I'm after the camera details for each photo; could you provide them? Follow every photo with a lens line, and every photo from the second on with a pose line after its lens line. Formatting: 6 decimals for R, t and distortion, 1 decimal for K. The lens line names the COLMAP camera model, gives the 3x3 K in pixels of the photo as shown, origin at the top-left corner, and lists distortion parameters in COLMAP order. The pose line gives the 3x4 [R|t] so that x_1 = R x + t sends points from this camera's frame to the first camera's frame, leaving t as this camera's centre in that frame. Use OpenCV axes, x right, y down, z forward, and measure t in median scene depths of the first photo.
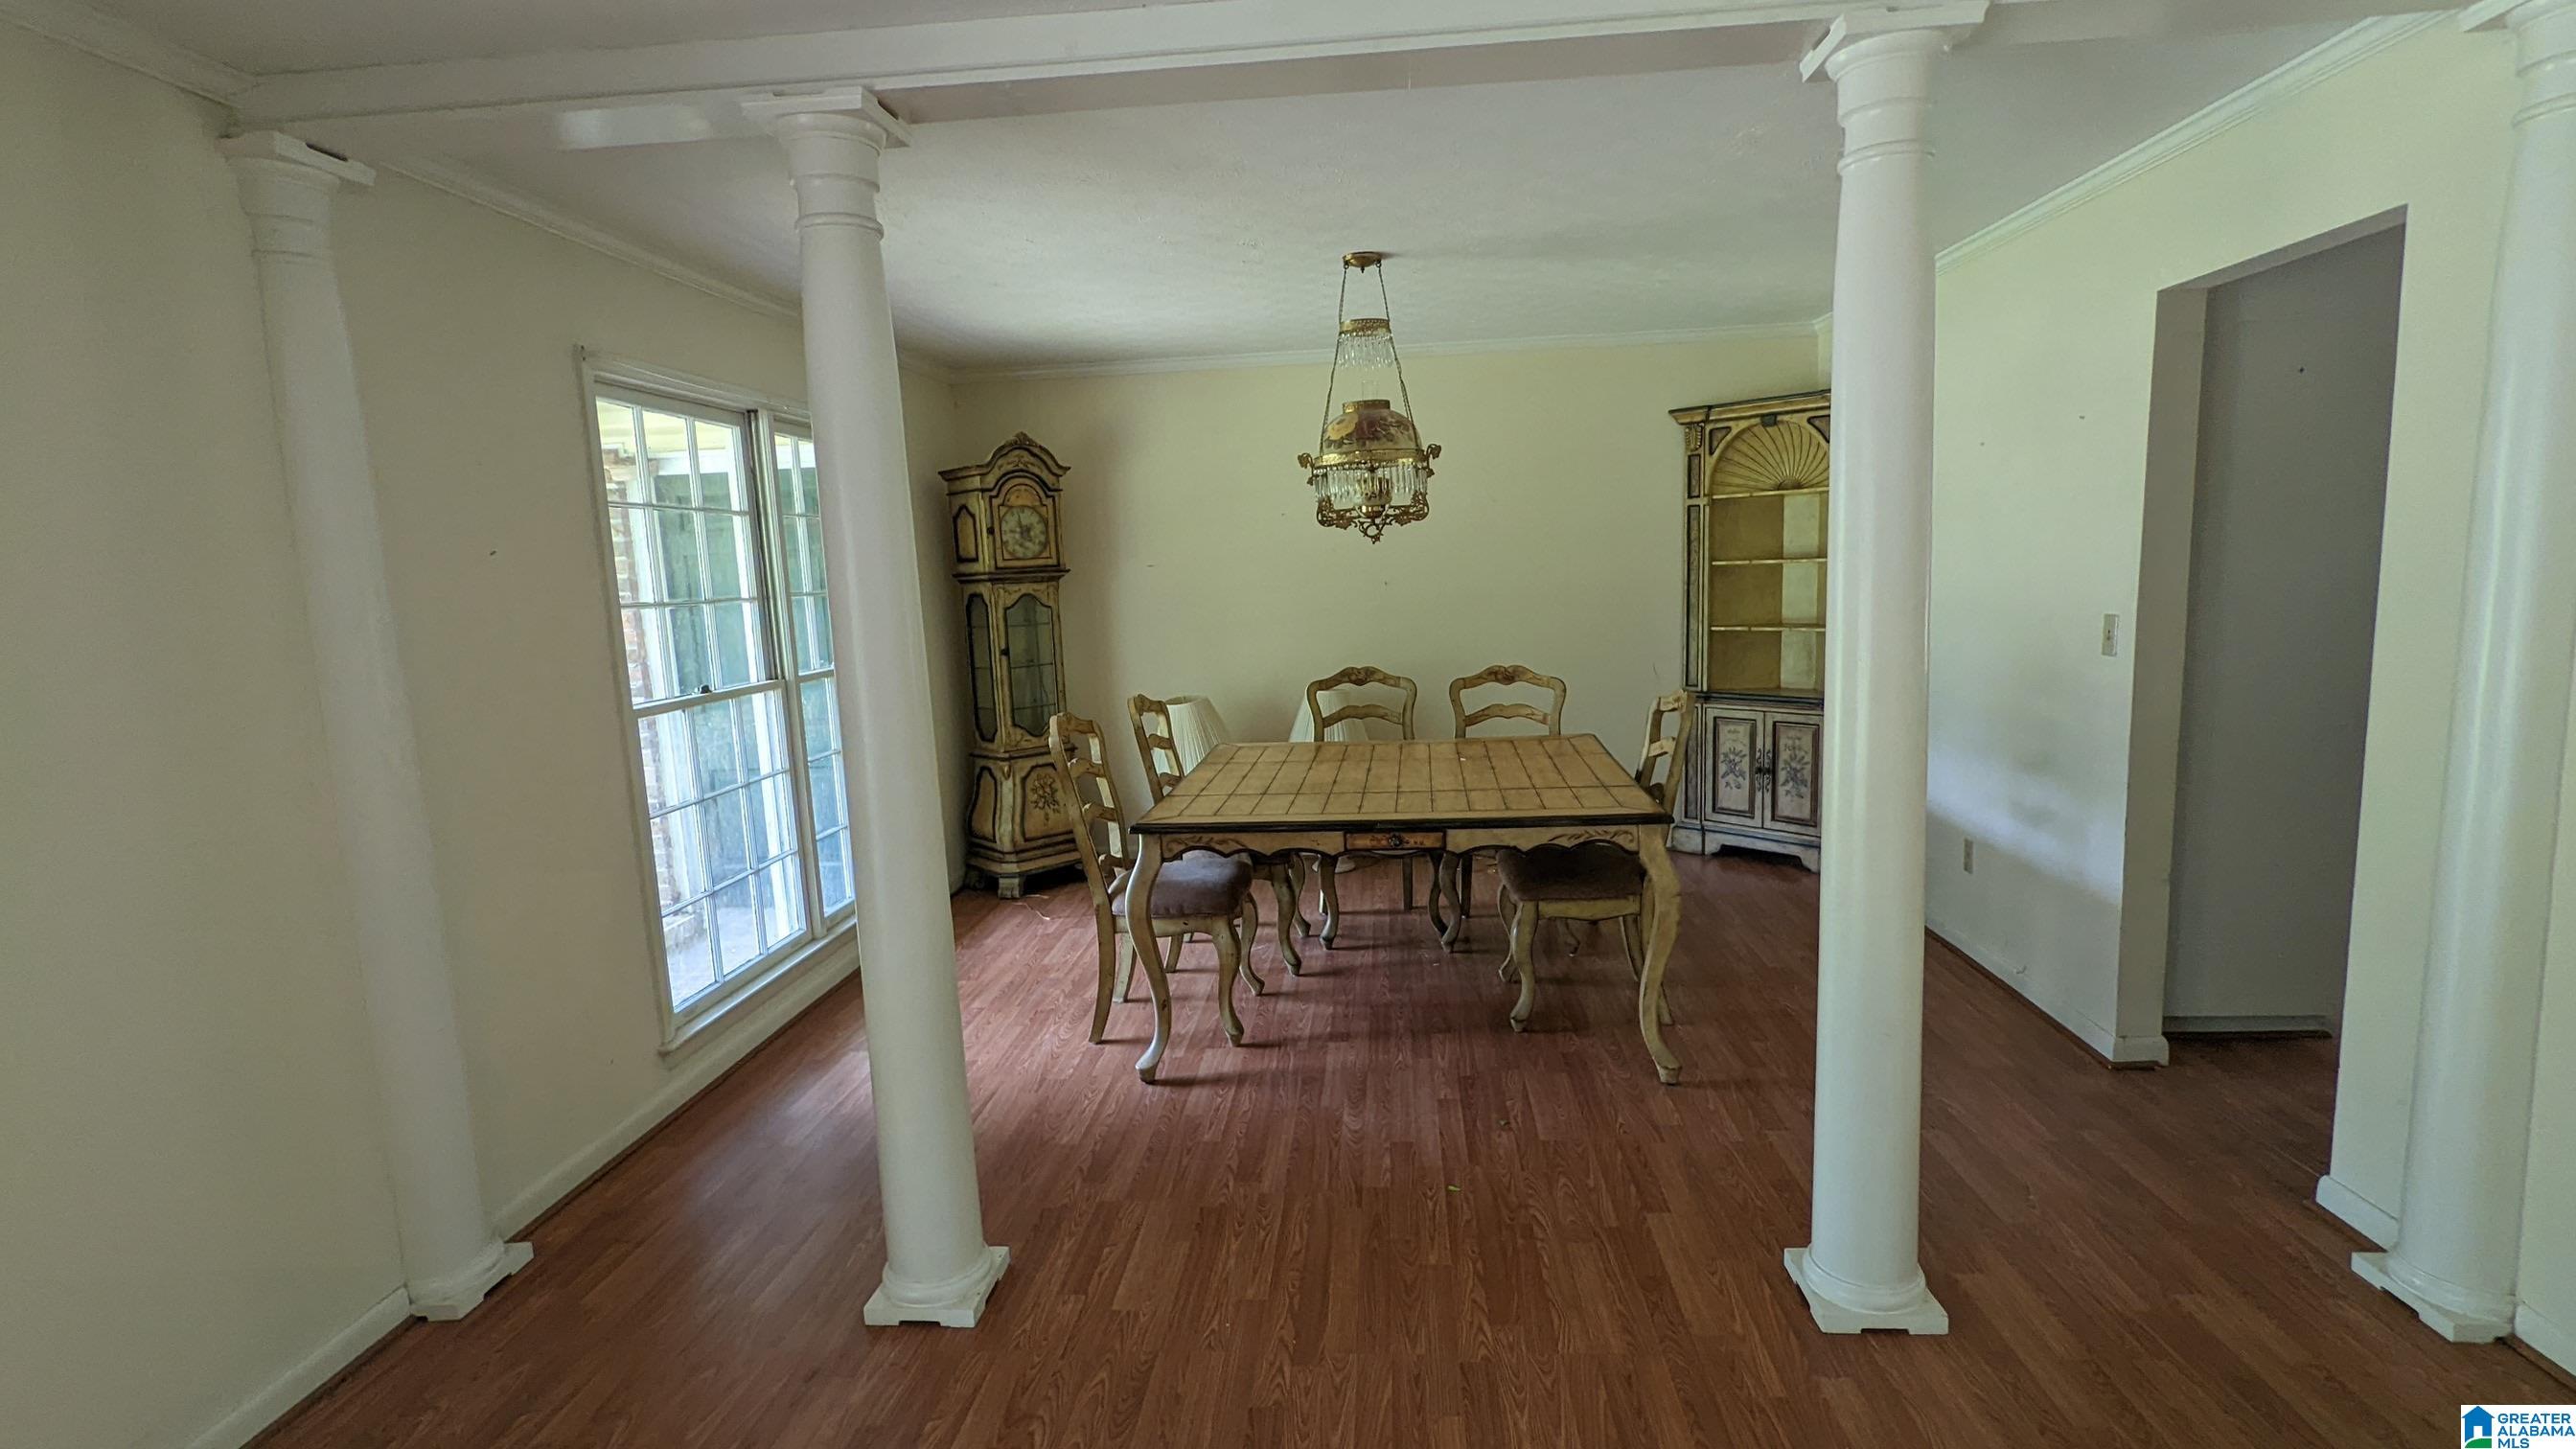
lens RADIAL K [[1185.9, 0, 1299.2], [0, 1185.9, 760.4], [0, 0, 1]] dist [-0.003282, 0.000385]
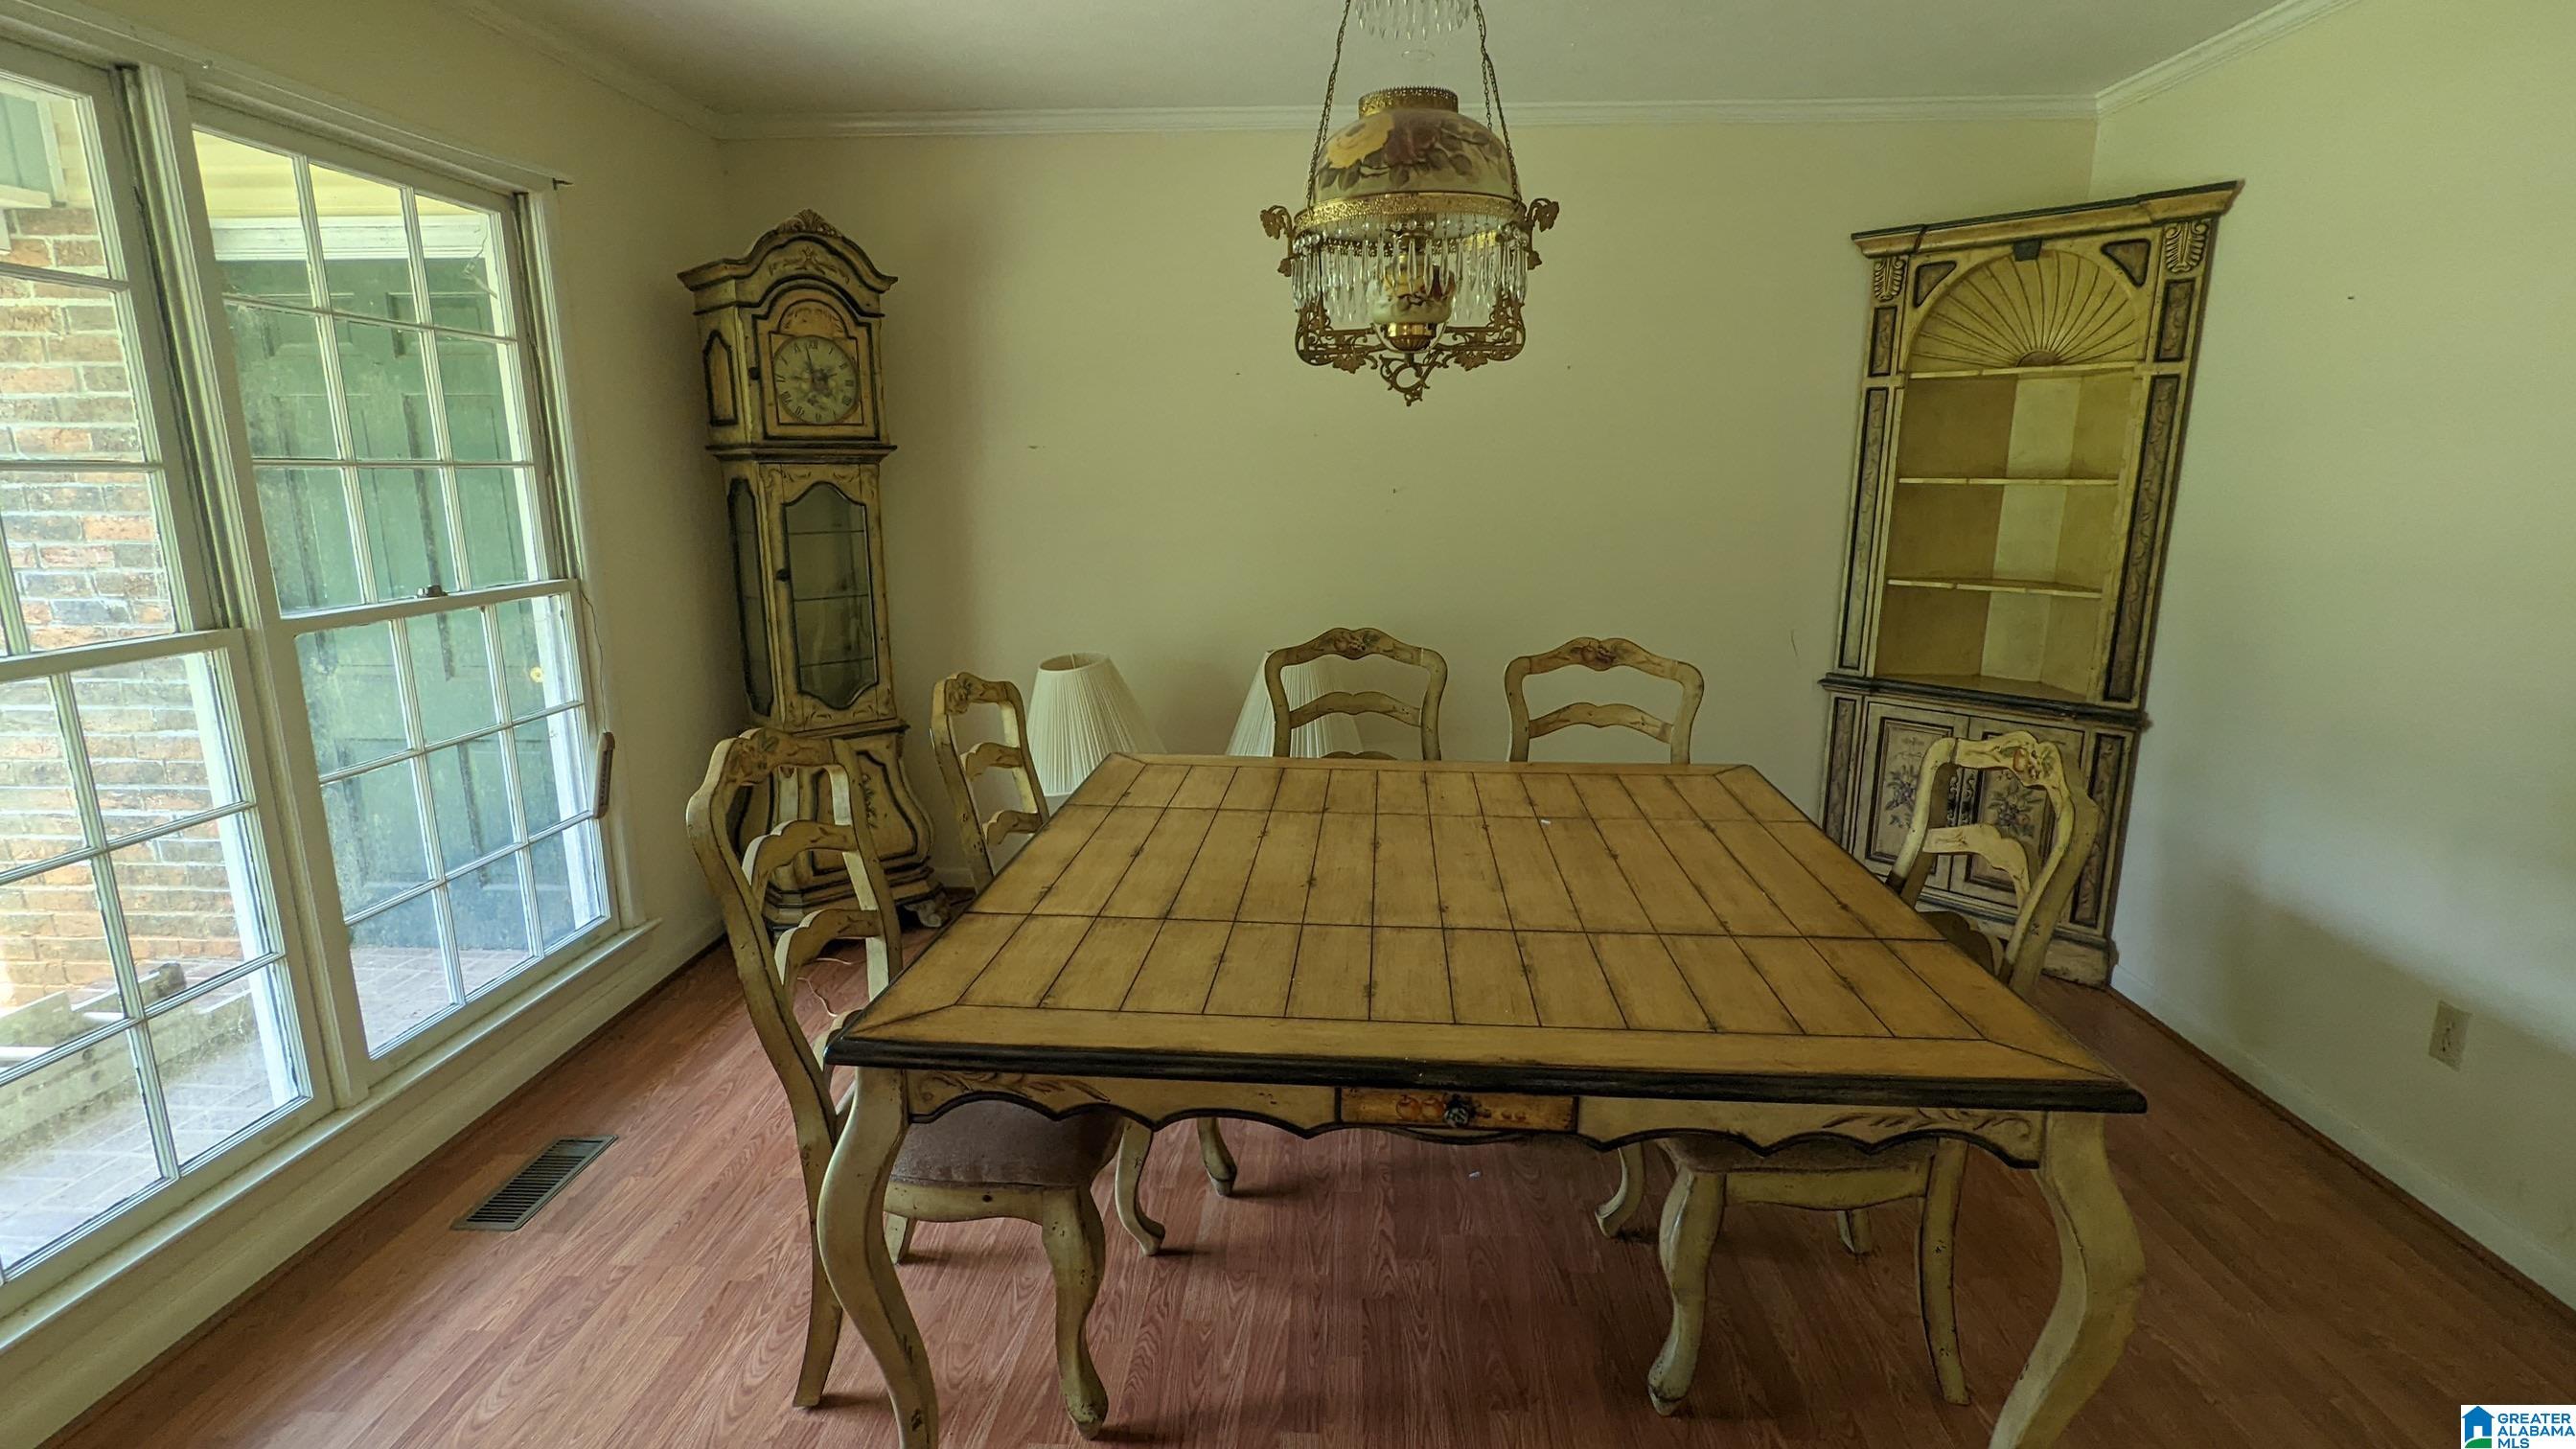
lens RADIAL K [[1185.9, 0, 1299.2], [0, 1185.9, 760.4], [0, 0, 1]] dist [-0.003282, 0.000385]
pose [[0.998727, 0.035244, 0.036087, 0.003939], [-0.037879, 0.996452, 0.075161, -0.058074], [-0.033310, -0.076432, 0.996518, 0.409998]]
